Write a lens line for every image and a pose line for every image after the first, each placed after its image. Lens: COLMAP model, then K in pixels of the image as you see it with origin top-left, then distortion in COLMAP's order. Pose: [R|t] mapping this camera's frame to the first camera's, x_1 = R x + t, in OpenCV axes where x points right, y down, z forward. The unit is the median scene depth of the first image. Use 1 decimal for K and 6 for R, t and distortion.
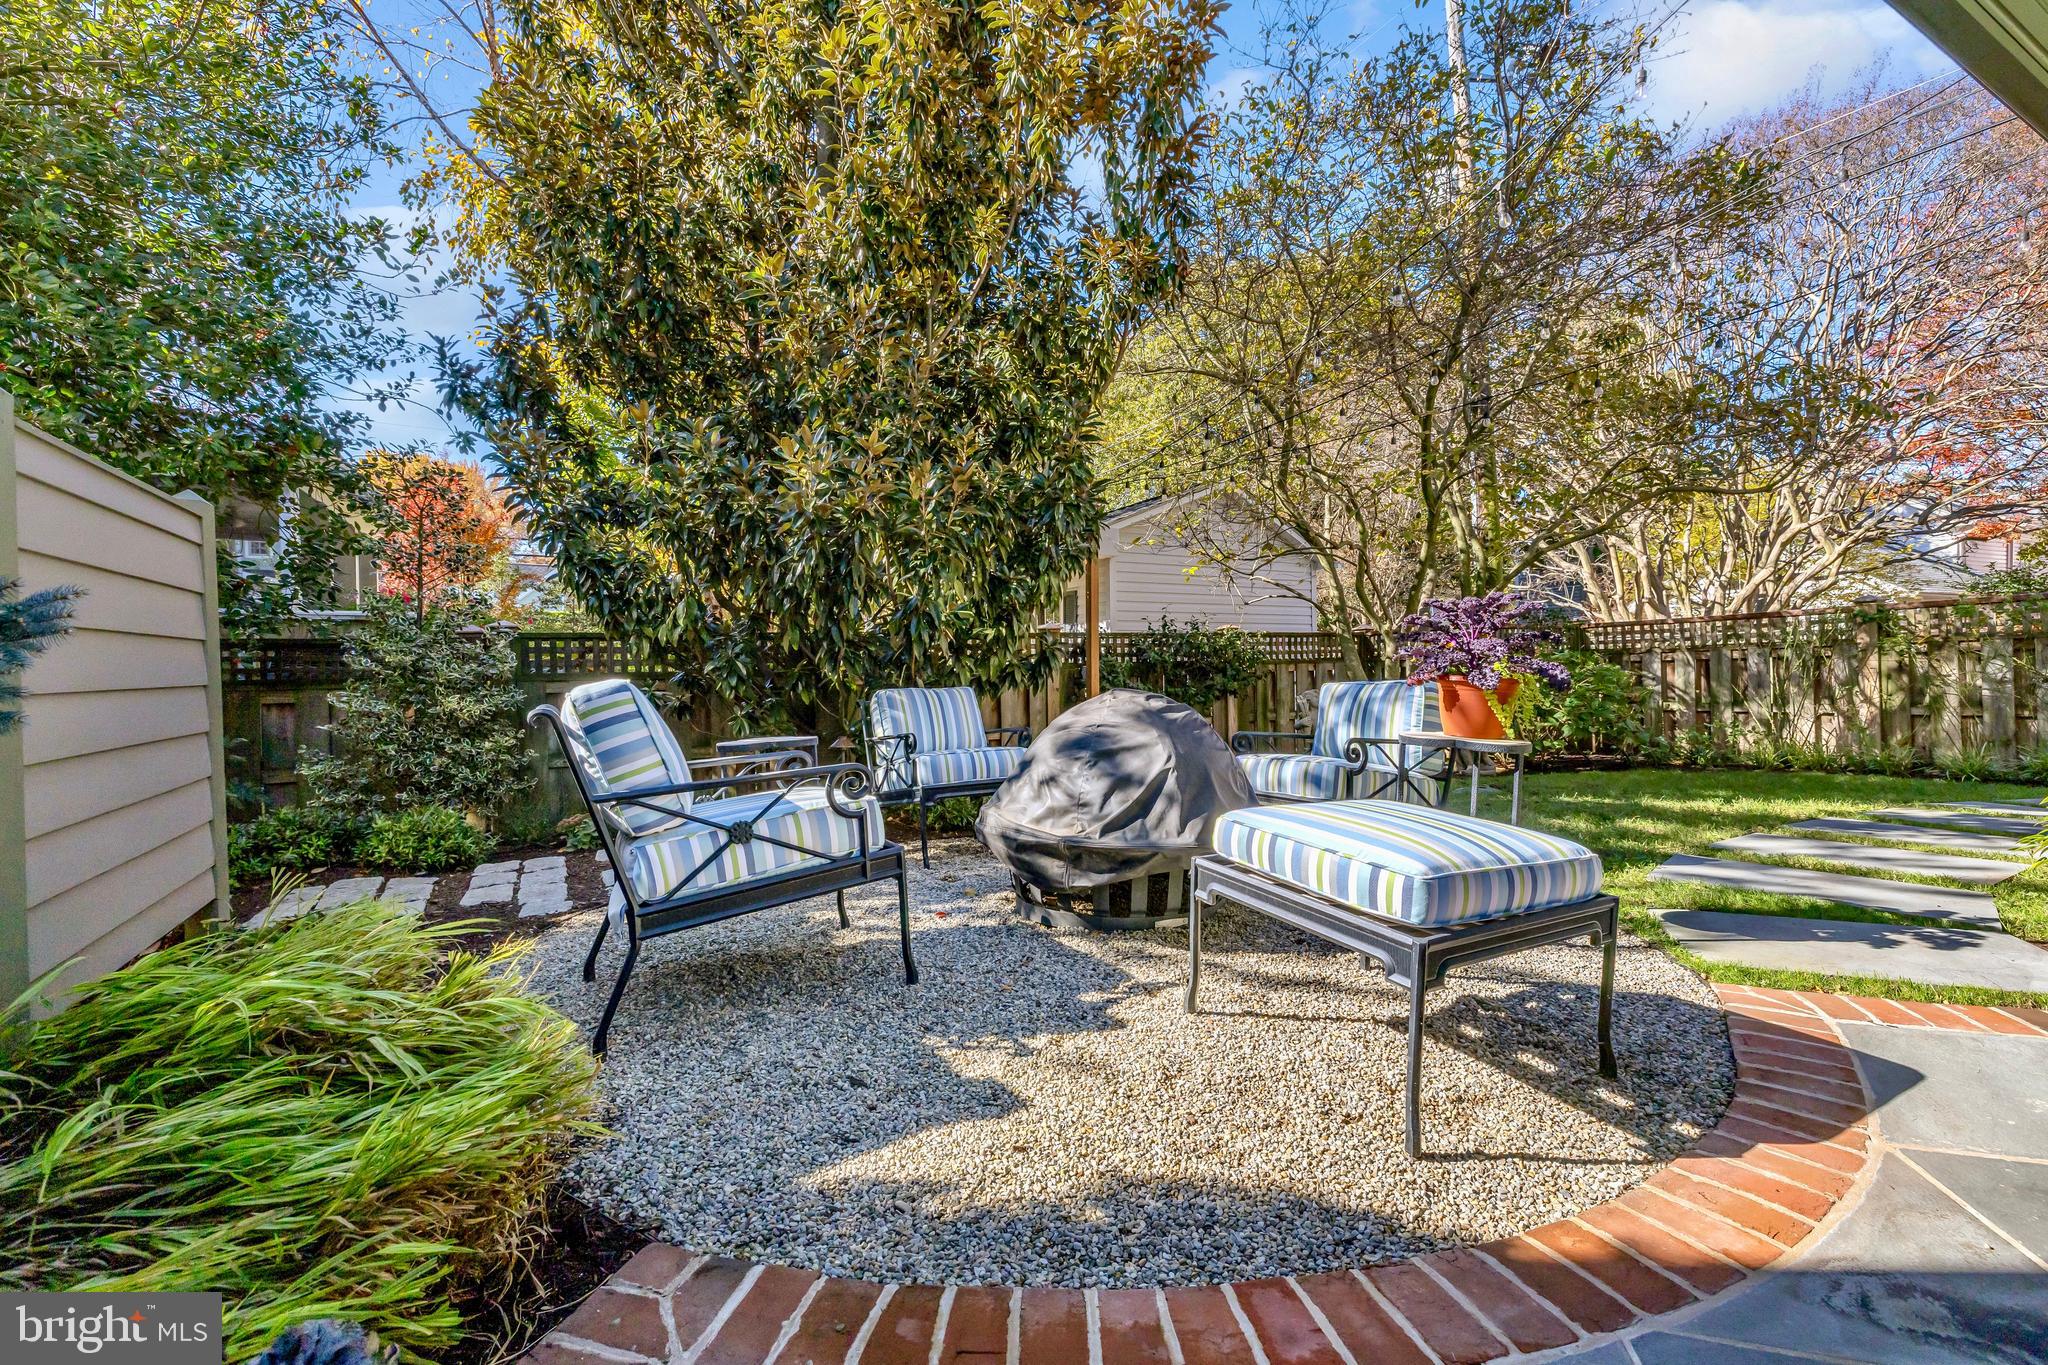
lens RADIAL K [[857.6, 0, 1024.0], [0, 857.6, 682.5], [0, 0, 1]] dist [-0.002146, -0.000108]
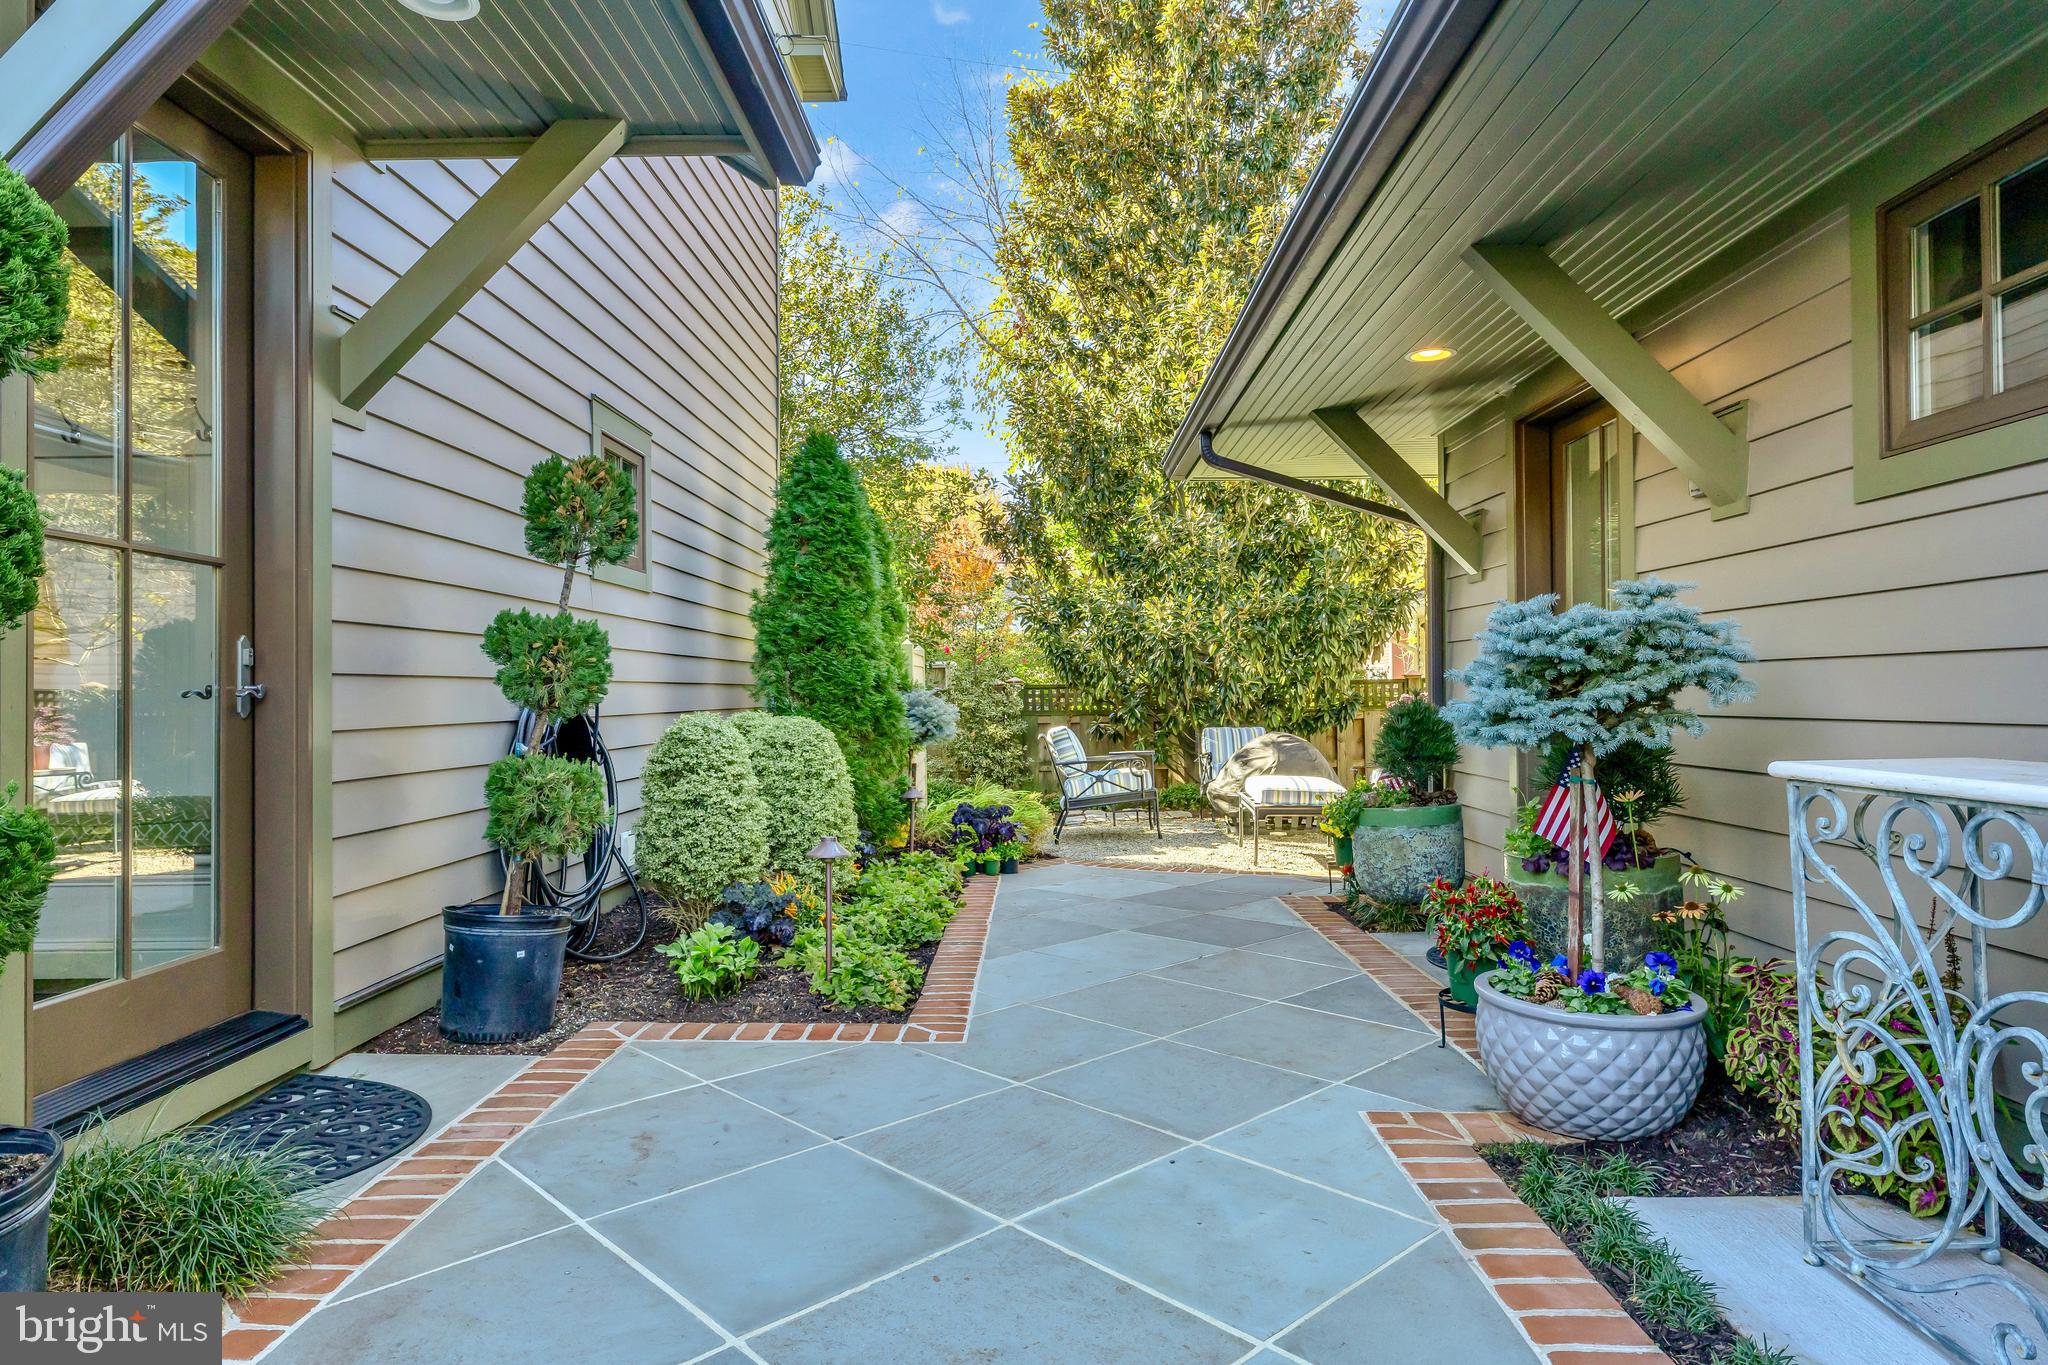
lens RADIAL K [[1175.0, 0, 1024.0], [0, 1175.0, 682.5], [0, 0, 1]] dist [-0.004006, 0.000626]
pose [[0.871272, 0.000595, -0.490800, 0.585859], [-0.007757, 0.999891, -0.012559, -0.042588], [0.490739, 0.014749, 0.871182, -1.091613]]
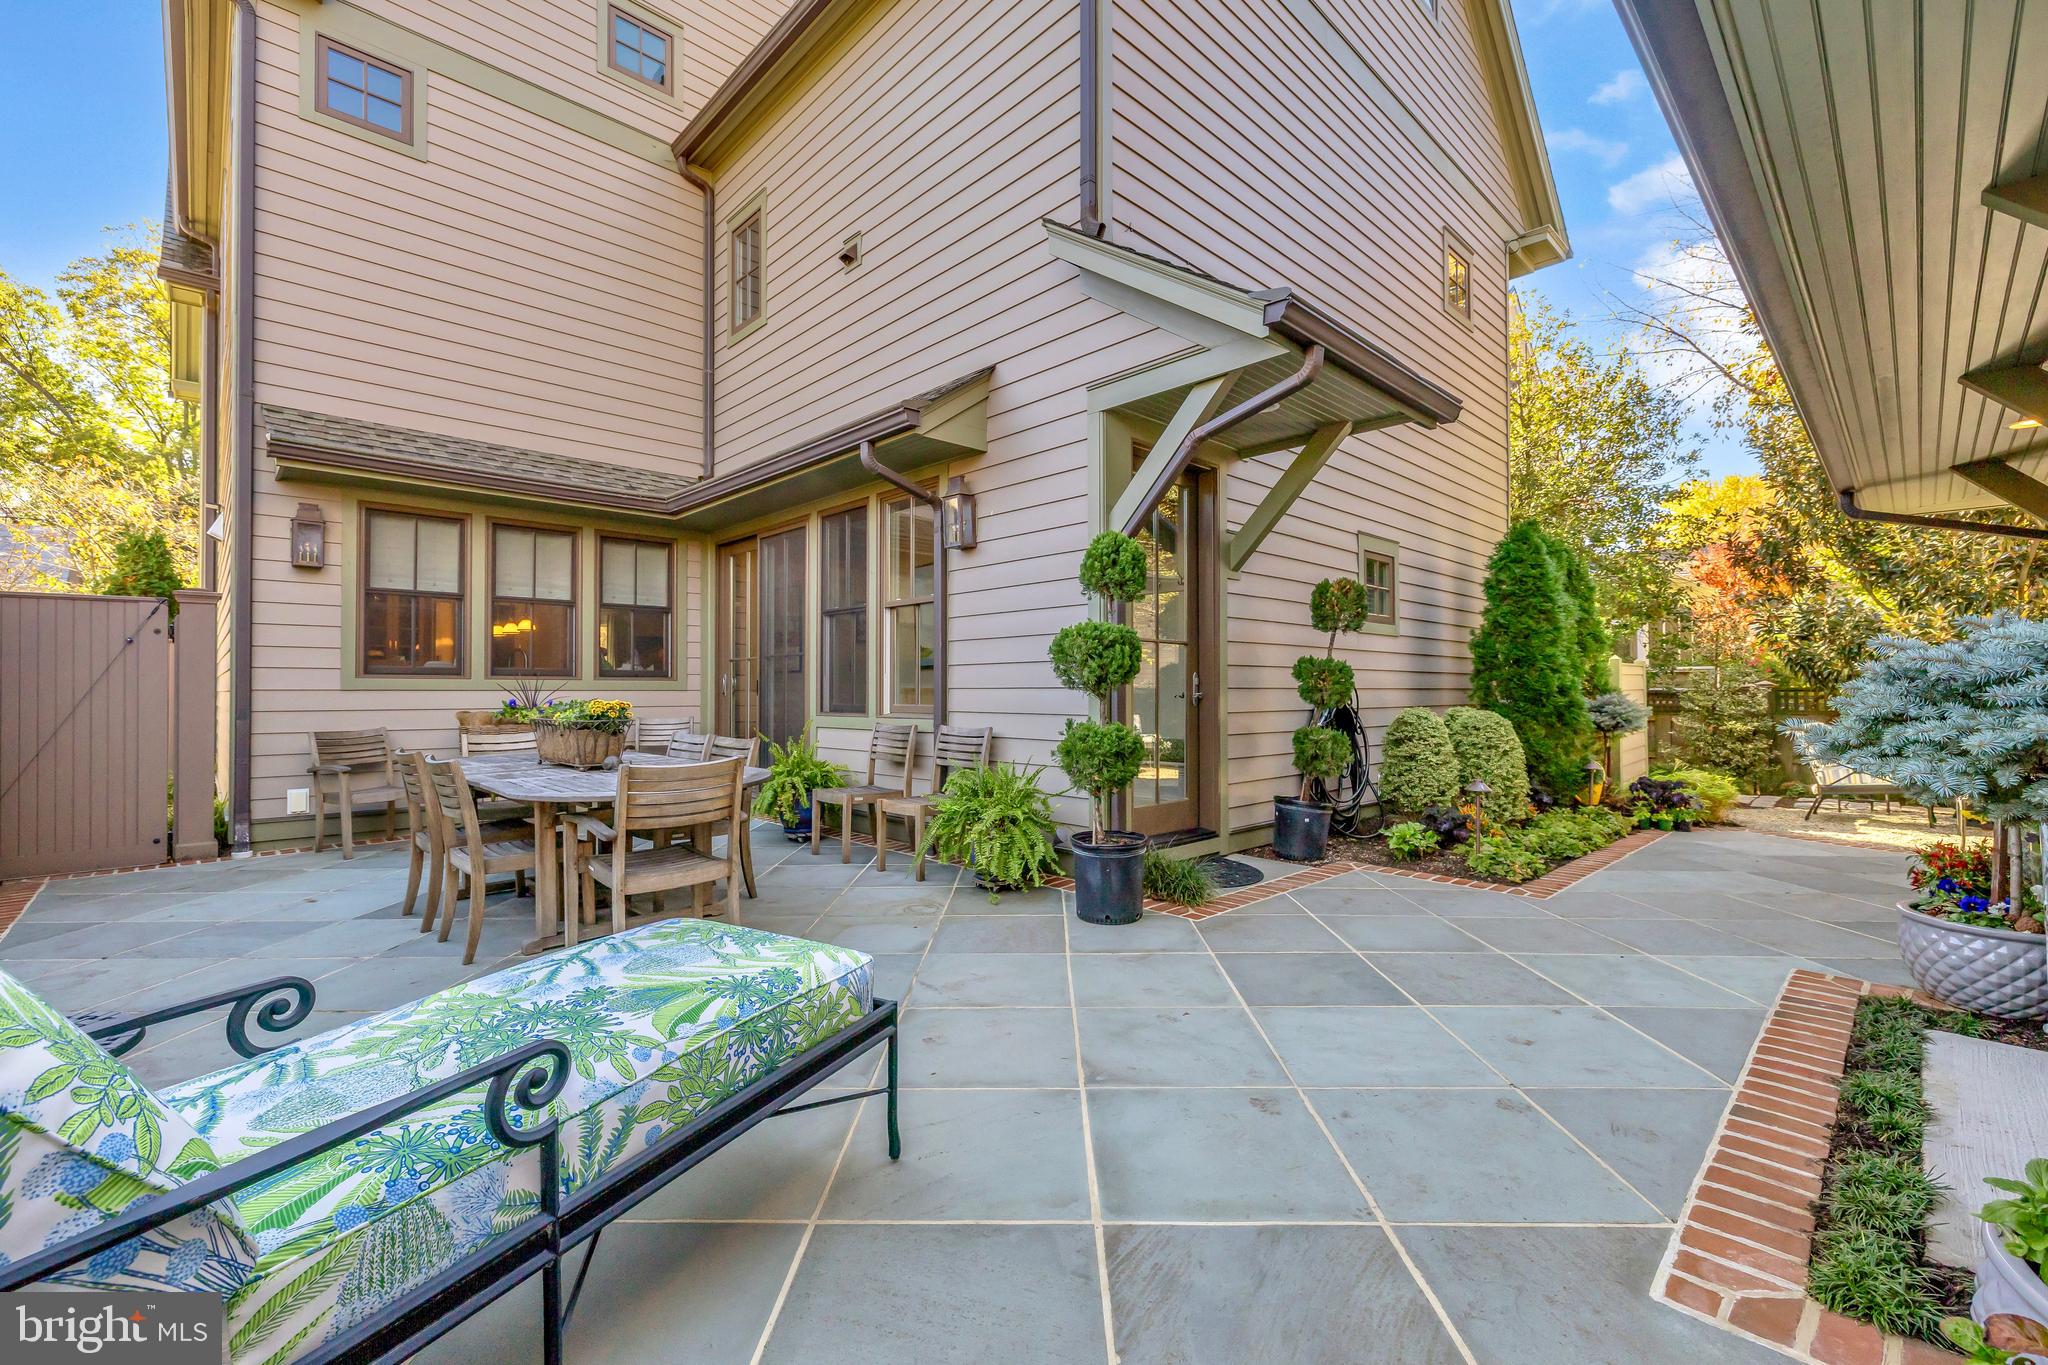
lens RADIAL K [[857.6, 0, 1024.0], [0, 857.6, 682.5], [0, 0, 1]] dist [-0.002146, -0.000108]
pose [[0.269176, 0.001191, -0.963090, 0.896201], [-0.012900, 0.999914, -0.002369, -0.052735], [0.963004, 0.013062, 0.269169, -1.248564]]
